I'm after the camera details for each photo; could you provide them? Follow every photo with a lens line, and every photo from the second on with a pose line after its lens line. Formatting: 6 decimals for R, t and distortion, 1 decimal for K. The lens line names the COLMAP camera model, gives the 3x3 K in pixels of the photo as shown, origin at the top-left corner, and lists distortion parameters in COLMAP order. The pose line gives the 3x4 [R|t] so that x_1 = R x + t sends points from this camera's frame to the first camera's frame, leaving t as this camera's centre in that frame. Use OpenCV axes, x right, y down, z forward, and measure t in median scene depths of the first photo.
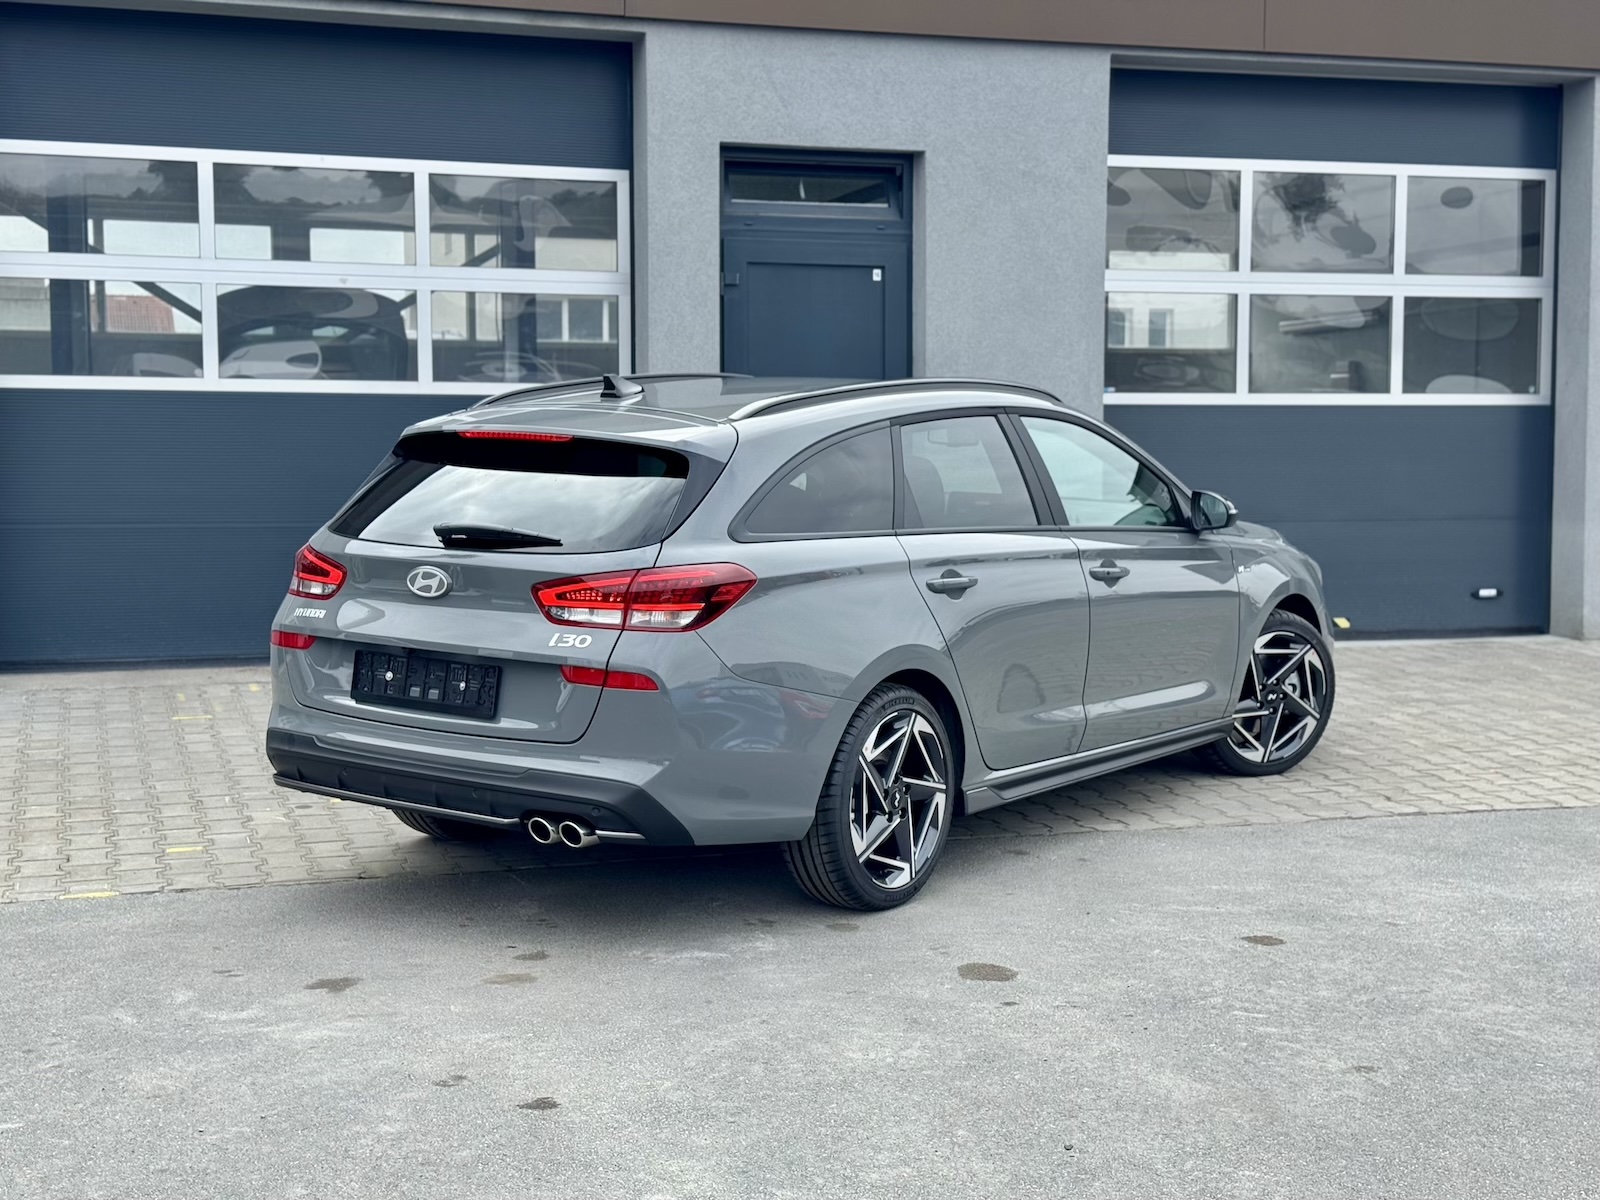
lens RADIAL K [[2220.3, 0, 762.8], [0, 2220.3, 597.7], [0, 0, 1]] dist [0.198466, -0.466860]
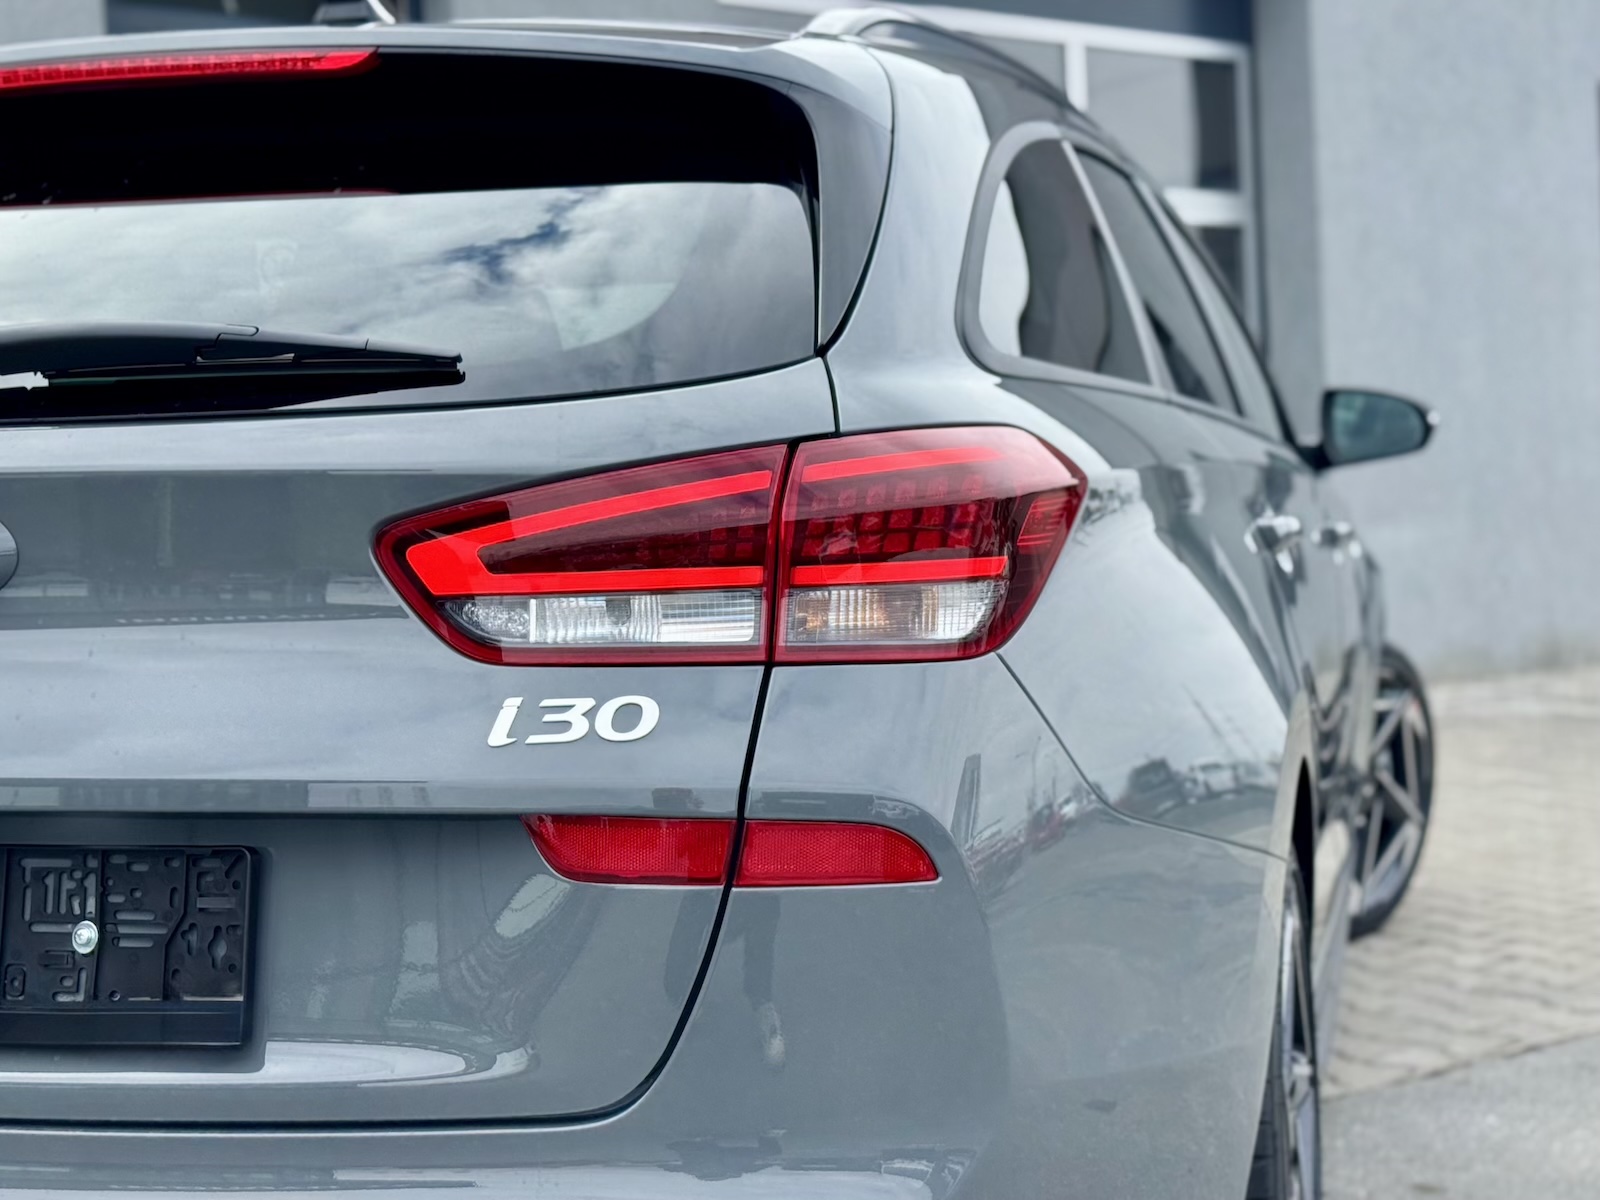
lens RADIAL K [[2220.3, 0, 762.8], [0, 2220.3, 597.7], [0, 0, 1]] dist [0.198466, -0.466860]
pose [[0.912607, -0.046279, 0.406211, -0.168217], [0.071504, 0.996326, -0.047134, 0.018548], [-0.402537, 0.072061, 0.912563, 0.733285]]
